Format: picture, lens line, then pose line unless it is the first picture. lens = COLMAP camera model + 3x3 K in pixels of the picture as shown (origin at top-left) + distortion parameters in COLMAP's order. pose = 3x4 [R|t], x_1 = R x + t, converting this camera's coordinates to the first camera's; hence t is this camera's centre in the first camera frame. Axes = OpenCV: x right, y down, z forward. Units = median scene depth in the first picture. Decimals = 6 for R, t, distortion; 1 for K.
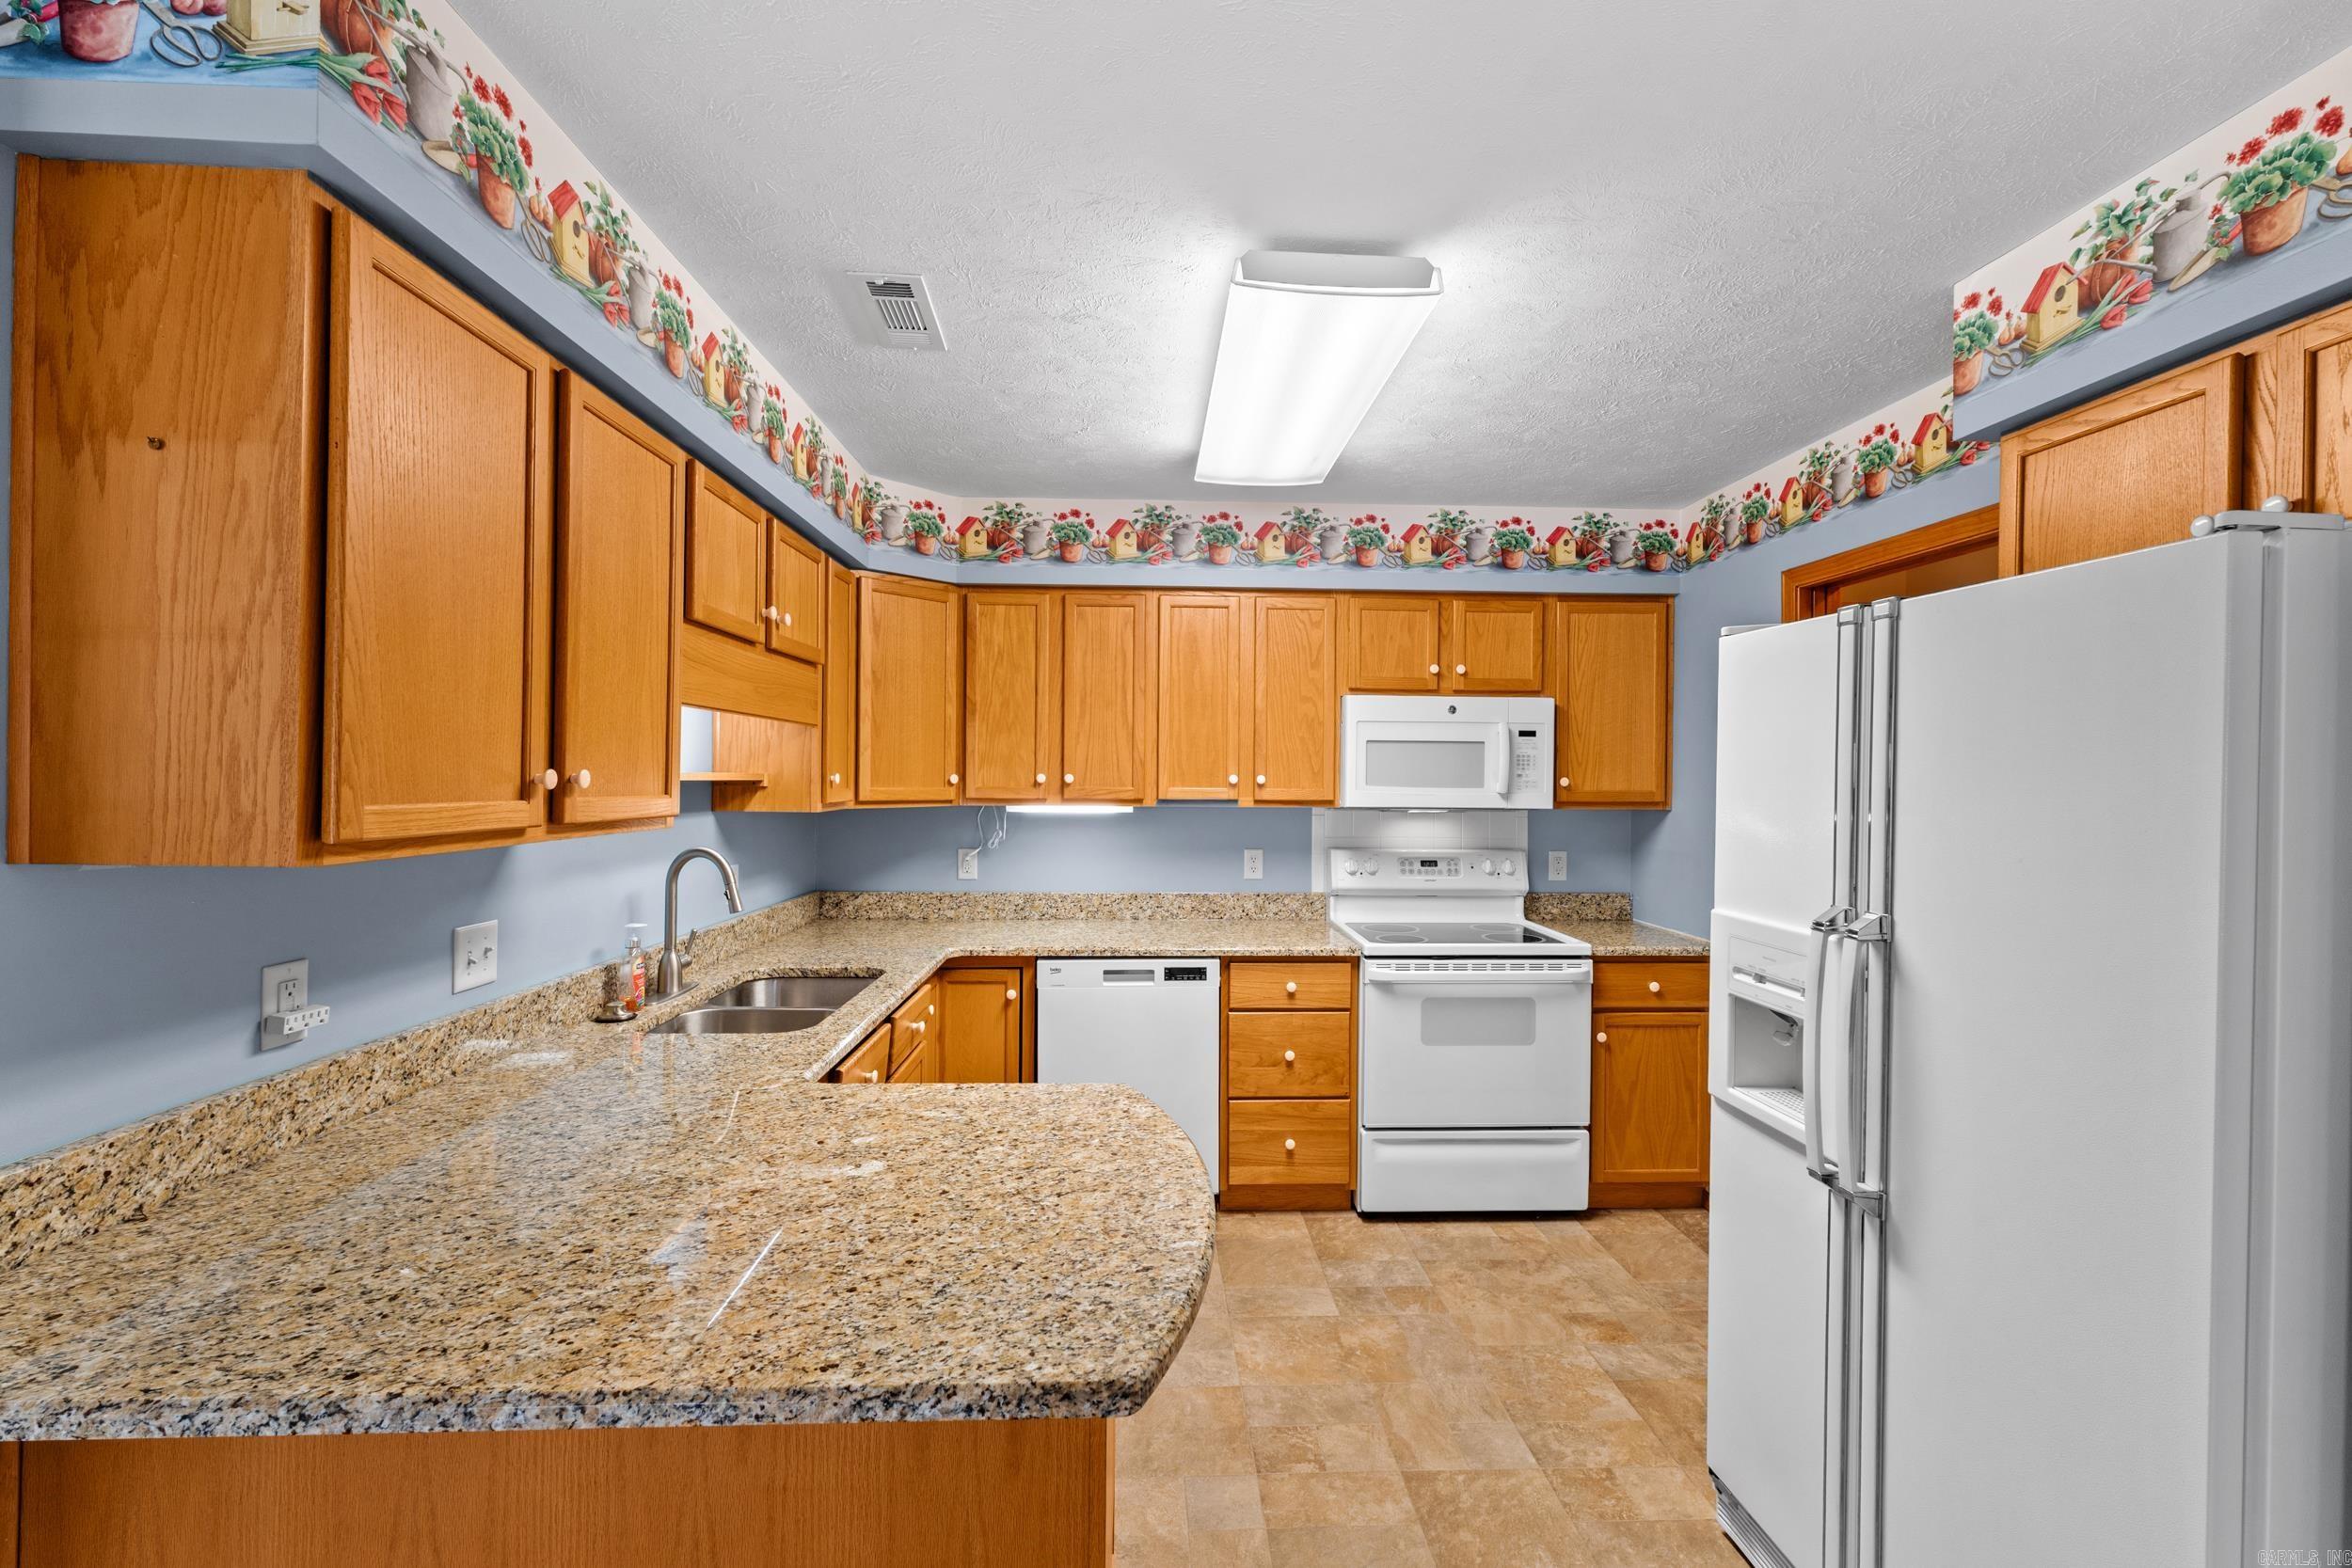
lens RADIAL K [[1005.0, 0, 1189.1], [0, 1005.0, 782.6], [0, 0, 1]] dist [0.004475, 0.000082]
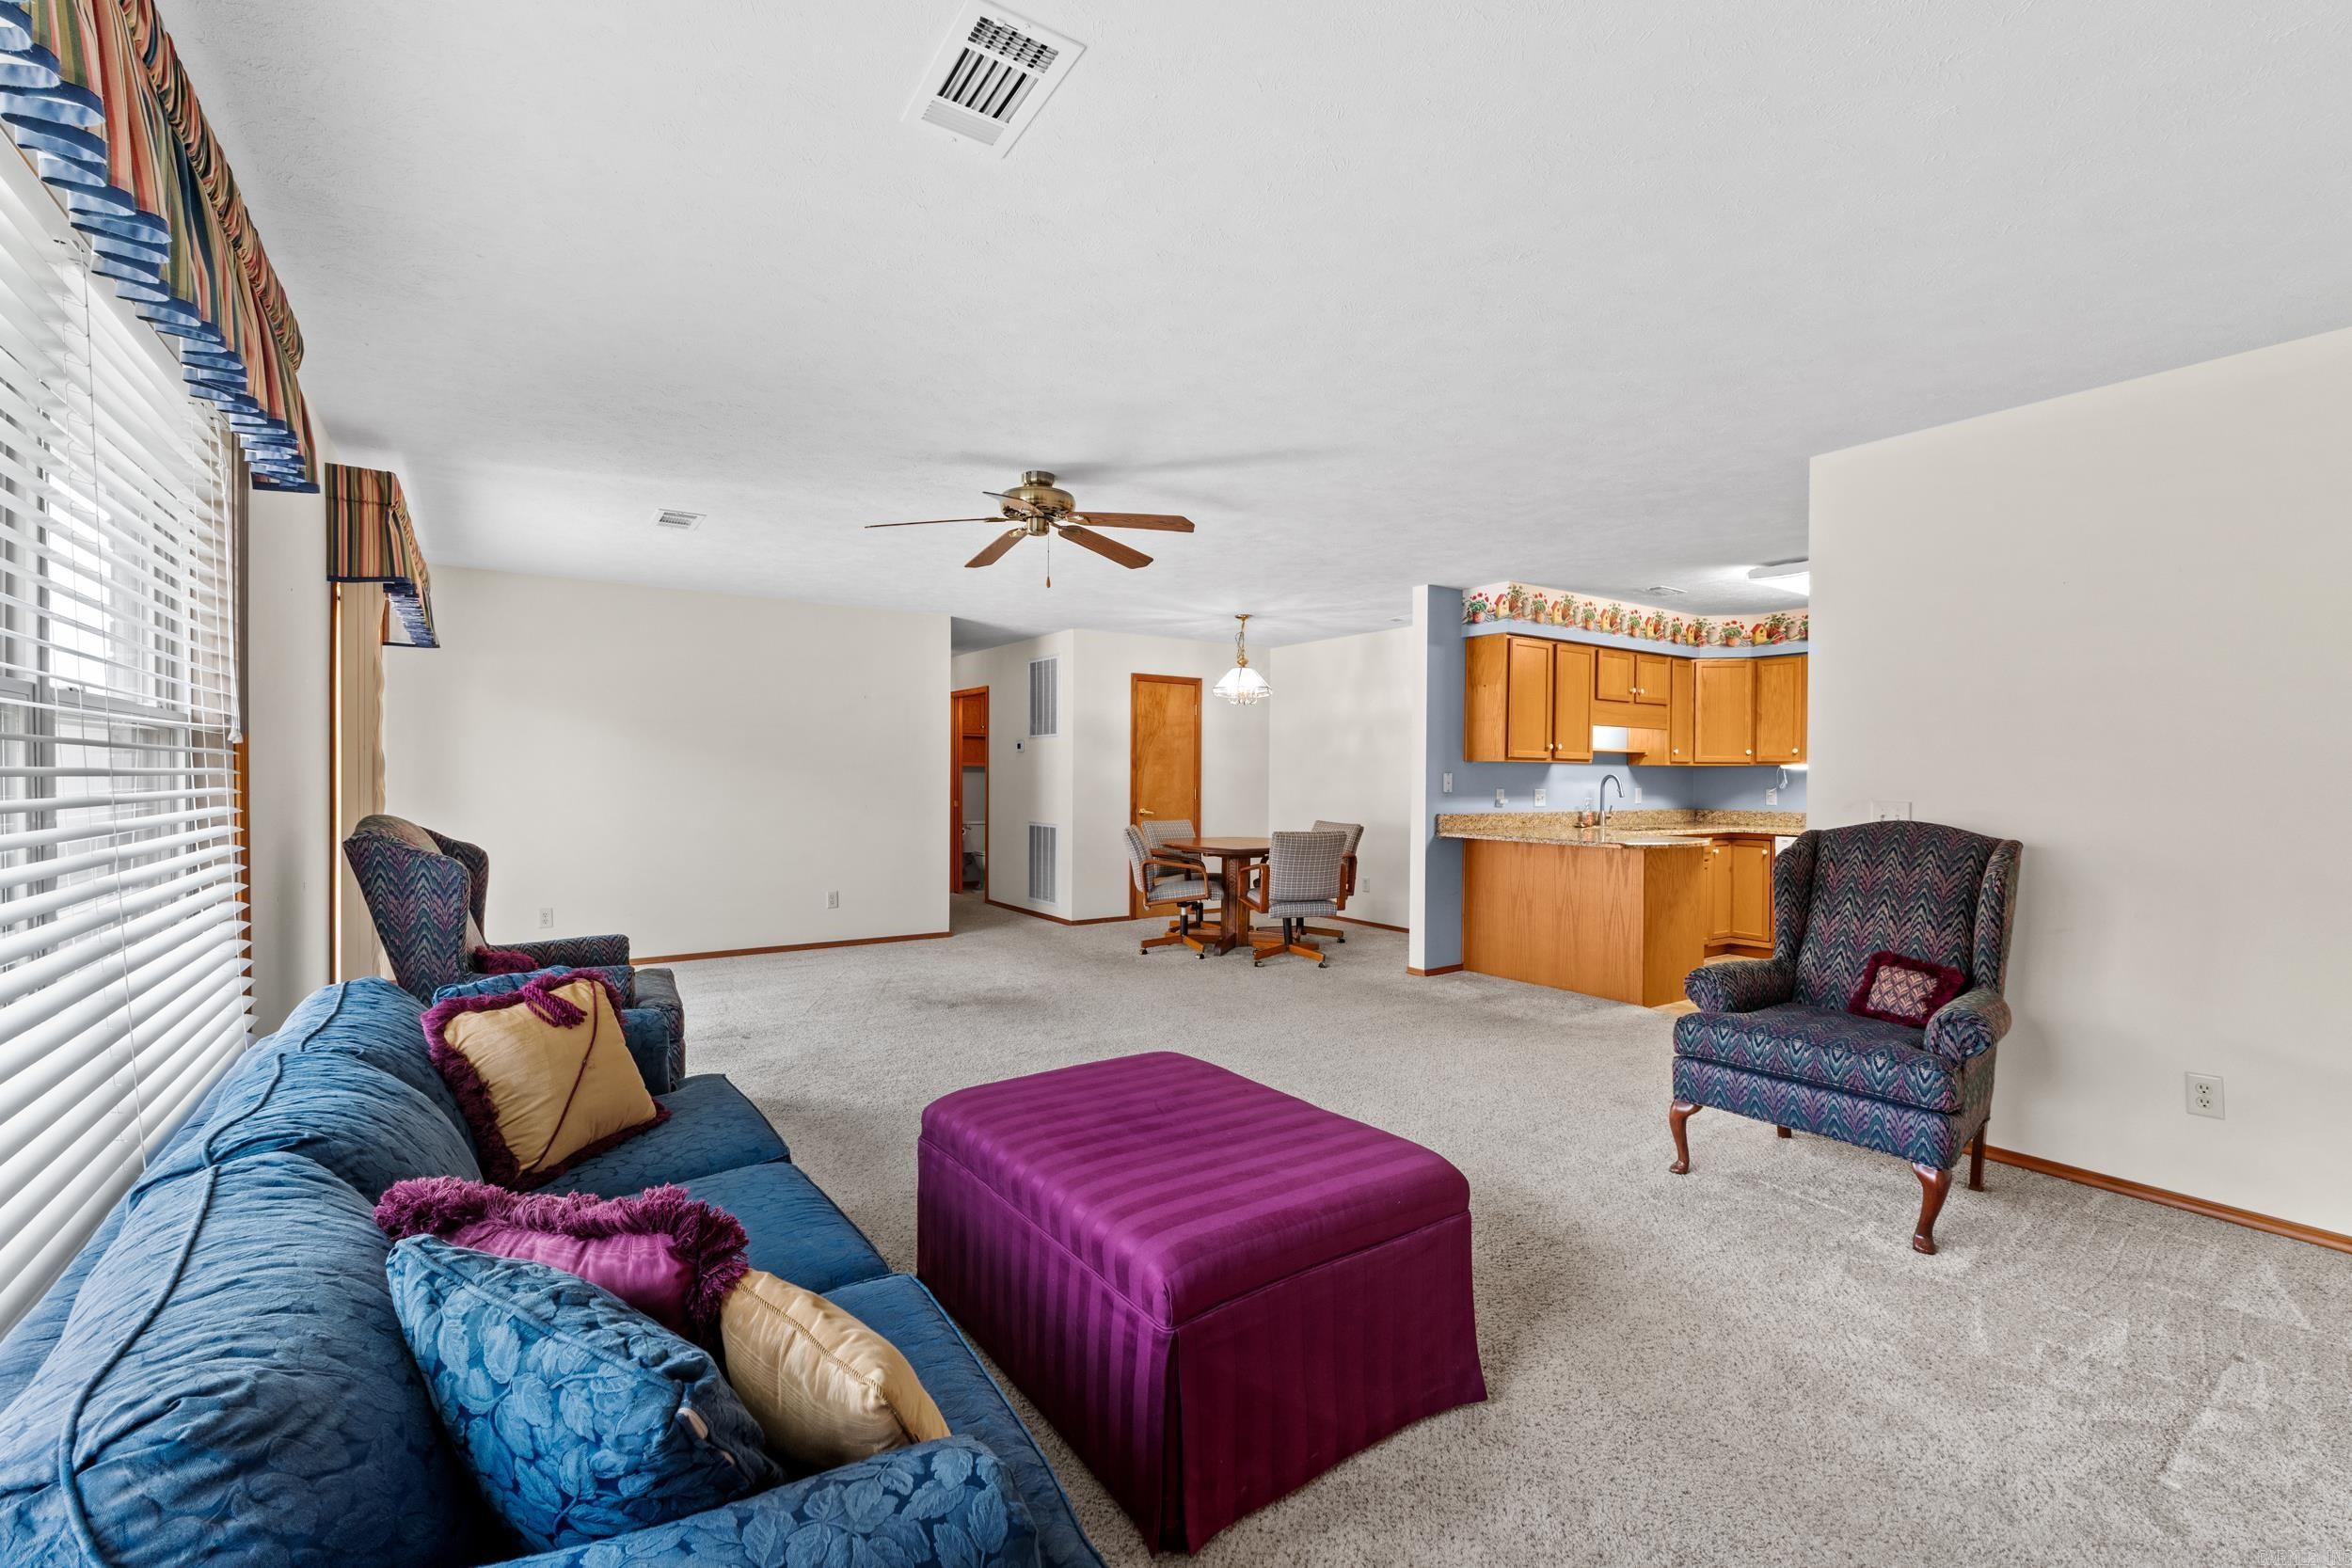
lens RADIAL K [[1005.0, 0, 1178.7], [0, 1005.0, 786.8], [0, 0, 1]] dist [0.004475, 0.000082]
pose [[0.524079, 0.001246, -0.851669, 0.895432], [-0.005068, 0.999986, -0.001655, 0.075620], [0.851655, 0.005183, 0.524078, -1.061050]]
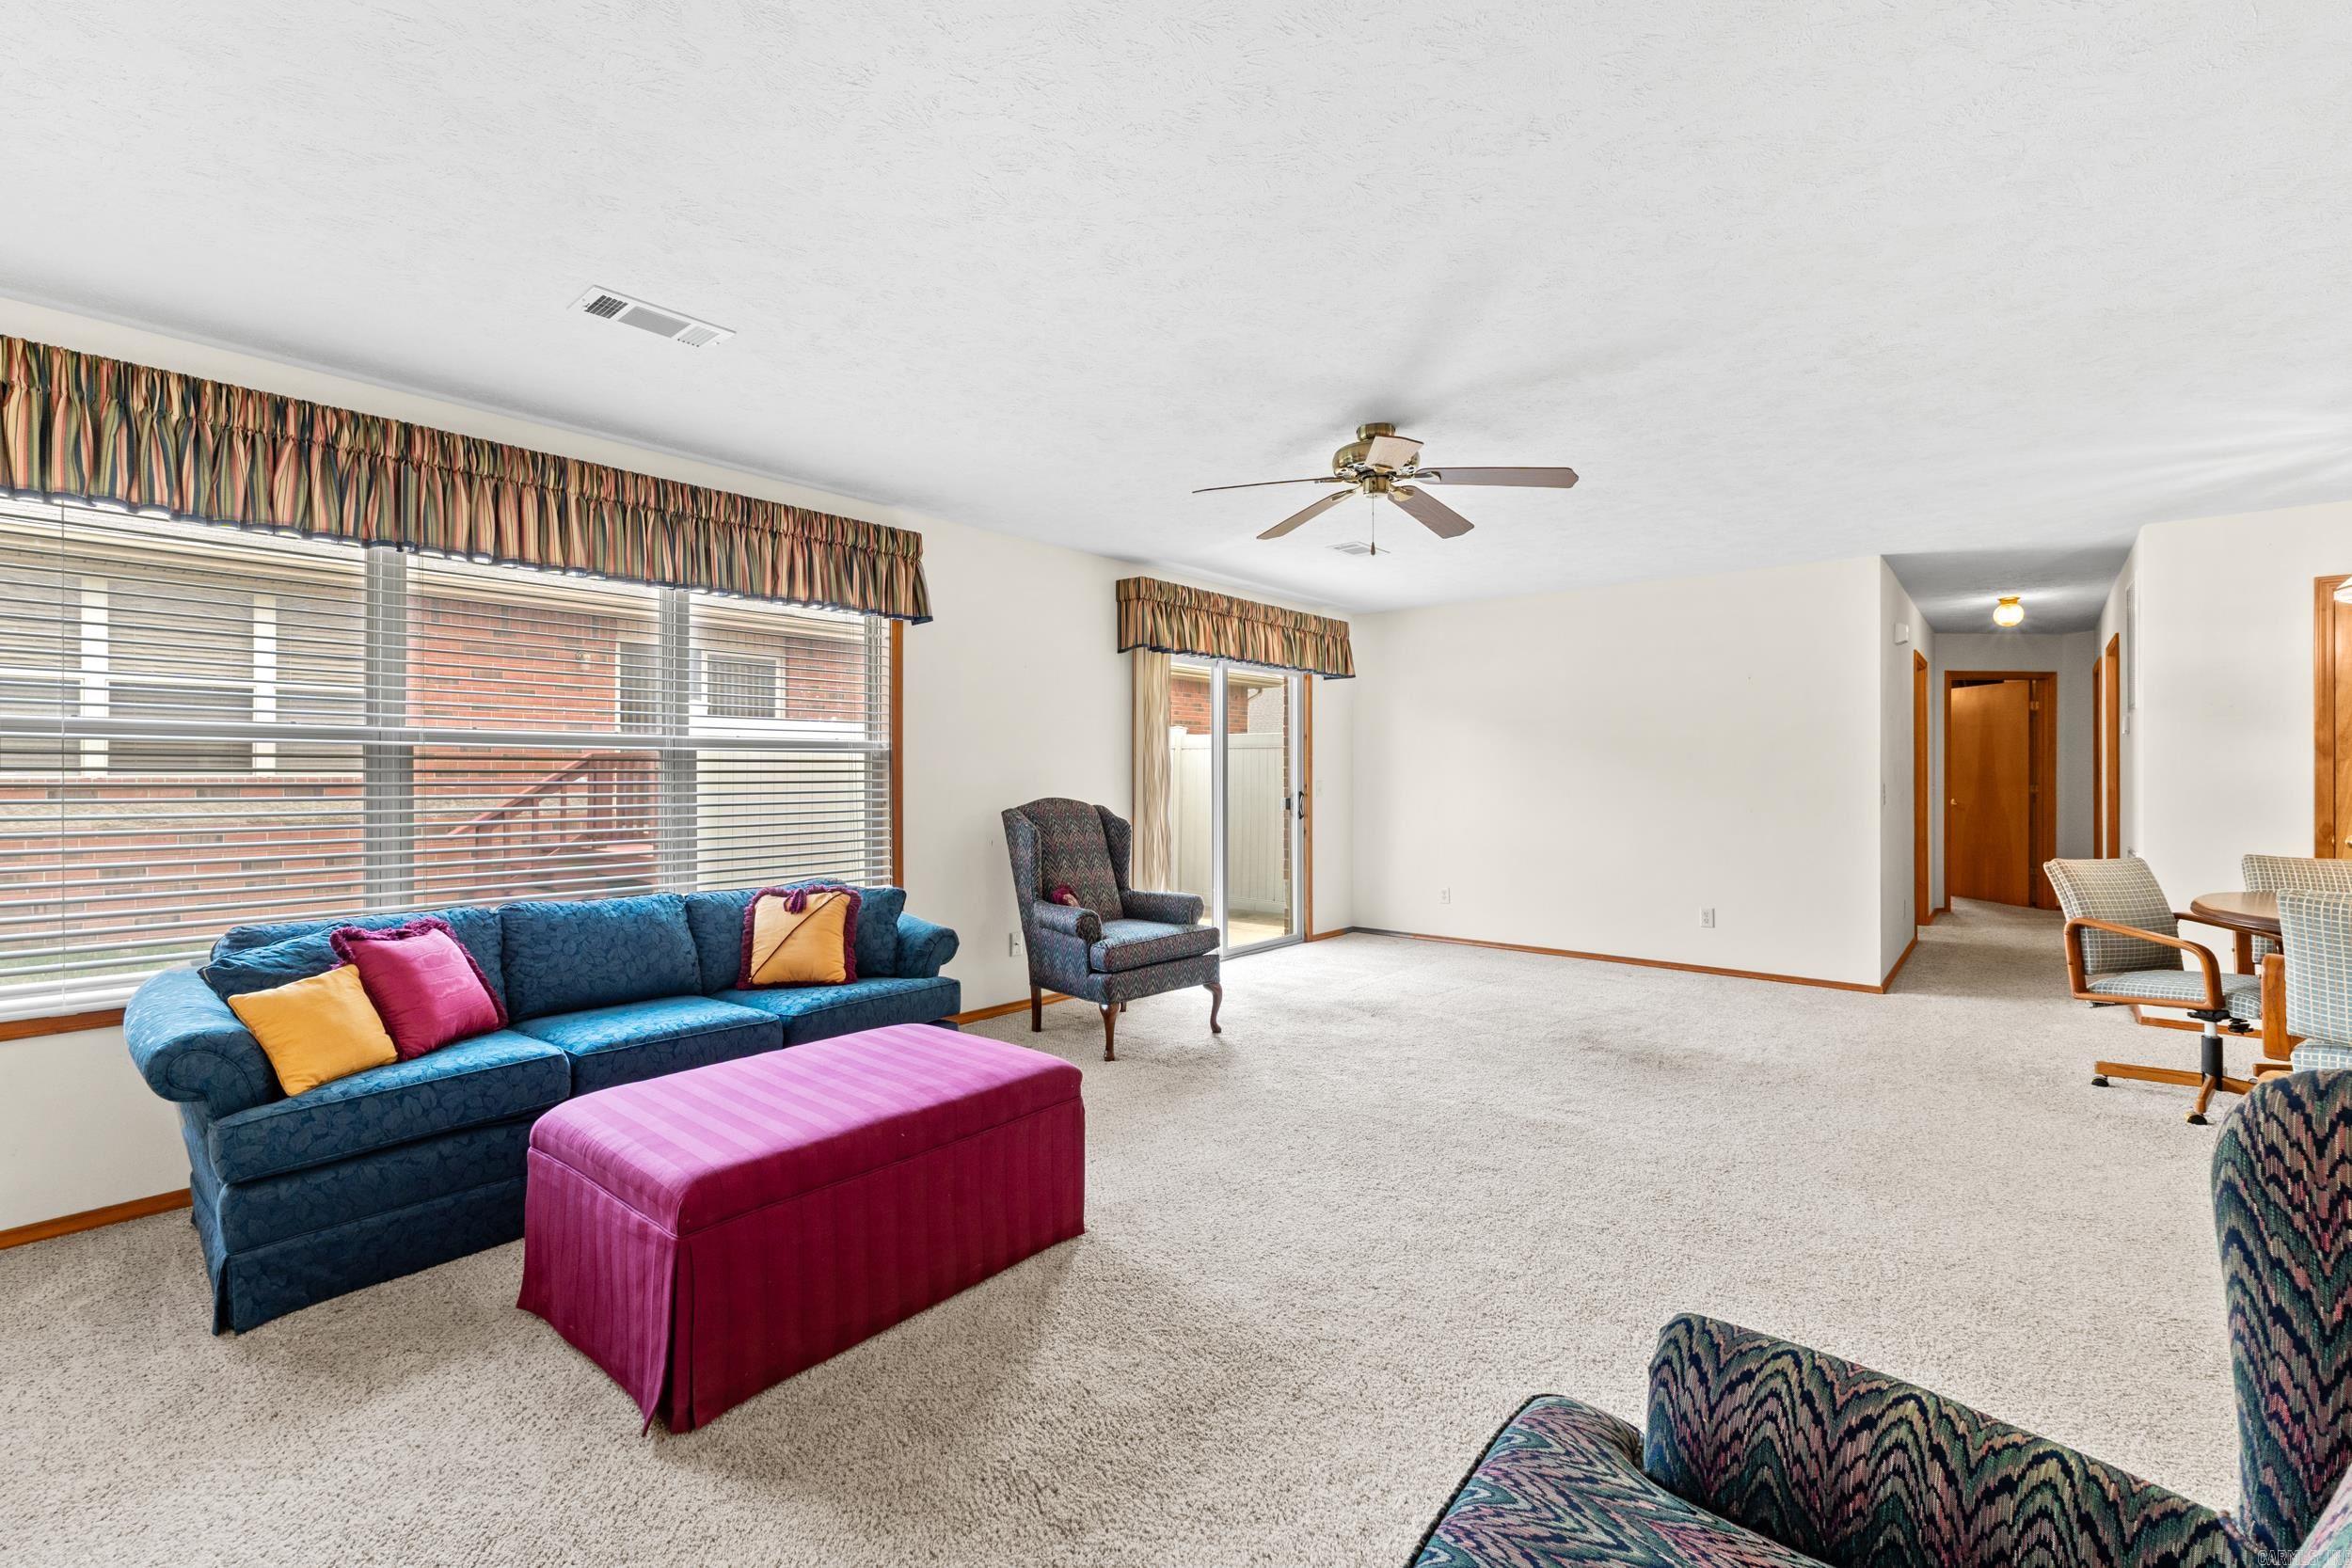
lens RADIAL K [[1005.0, 0, 1167.7], [0, 1005.0, 764.0], [0, 0, 1]] dist [0.004475, 0.000082]
pose [[-0.690639, -0.014736, -0.723050, 0.715180], [-0.012323, 0.999887, -0.008608, 0.065263], [0.723095, 0.002965, -0.690742, -0.083173]]
